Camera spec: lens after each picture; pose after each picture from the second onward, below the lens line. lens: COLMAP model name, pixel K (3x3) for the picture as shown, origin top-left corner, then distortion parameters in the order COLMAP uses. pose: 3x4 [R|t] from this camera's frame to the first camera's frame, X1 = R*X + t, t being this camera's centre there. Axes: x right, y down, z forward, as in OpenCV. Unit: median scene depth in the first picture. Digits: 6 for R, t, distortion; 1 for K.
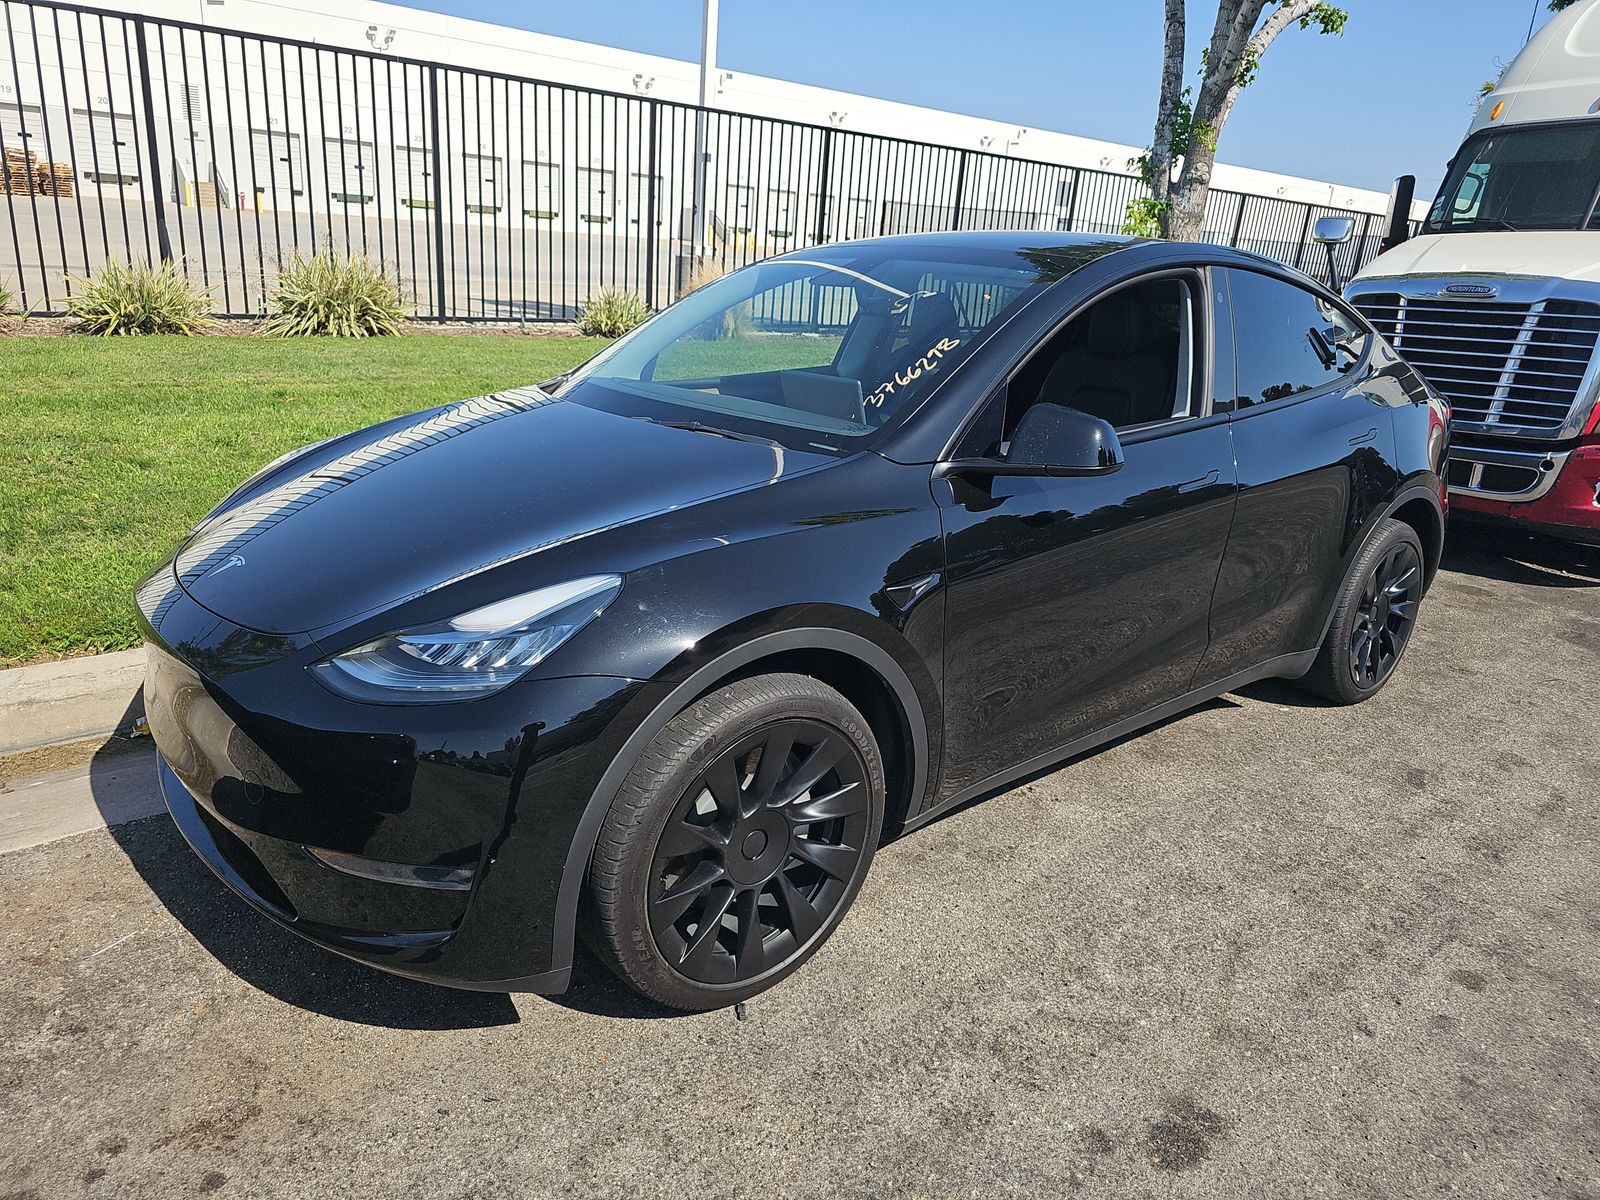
lens RADIAL K [[1098.7, 0, 798.2], [0, 1098.7, 621.1], [0, 0, 1]] dist [0.035171, -0.028832]
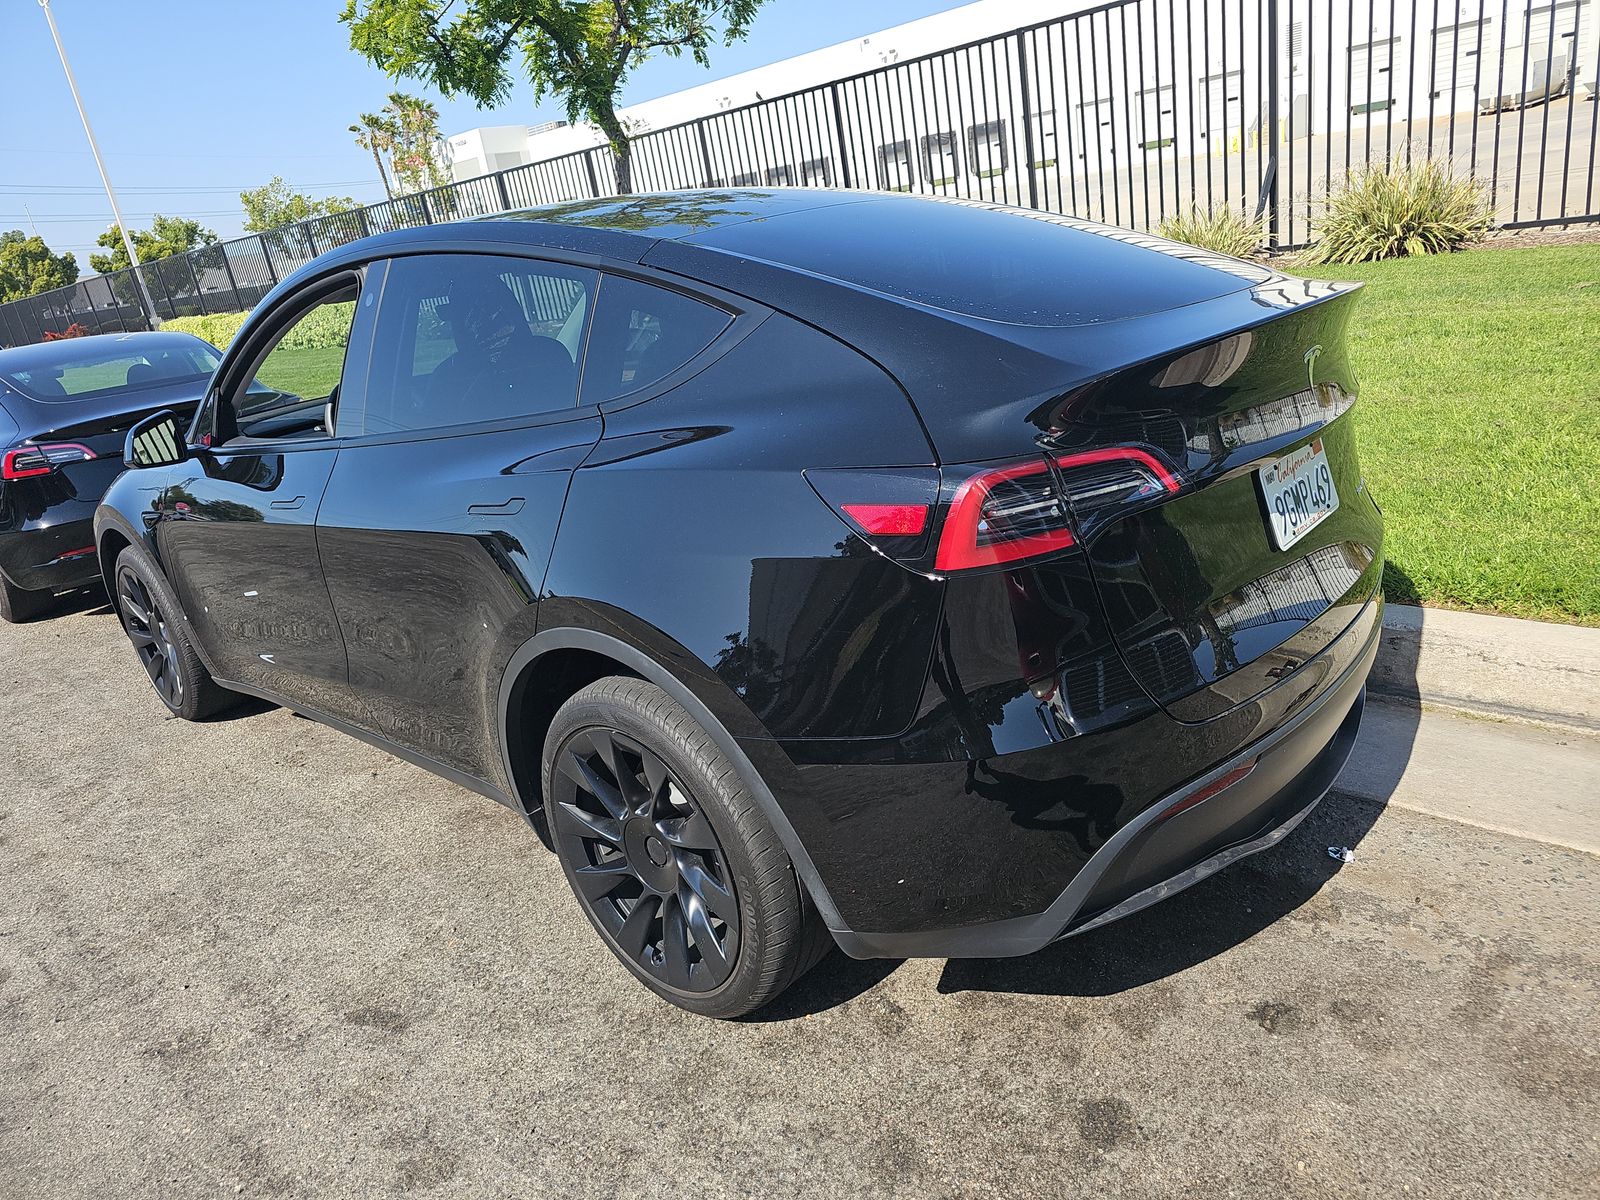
lens RADIAL K [[1056.2, 0, 800.0], [0, 1056.2, 600.0], [0, 0, 1]] dist [0.022871, -0.021091]
pose [[0.107010, 0.258308, -0.960118, 0.722249], [-0.166871, 0.956631, 0.238772, -0.191122], [0.980155, 0.134665, 0.145473, 0.709751]]
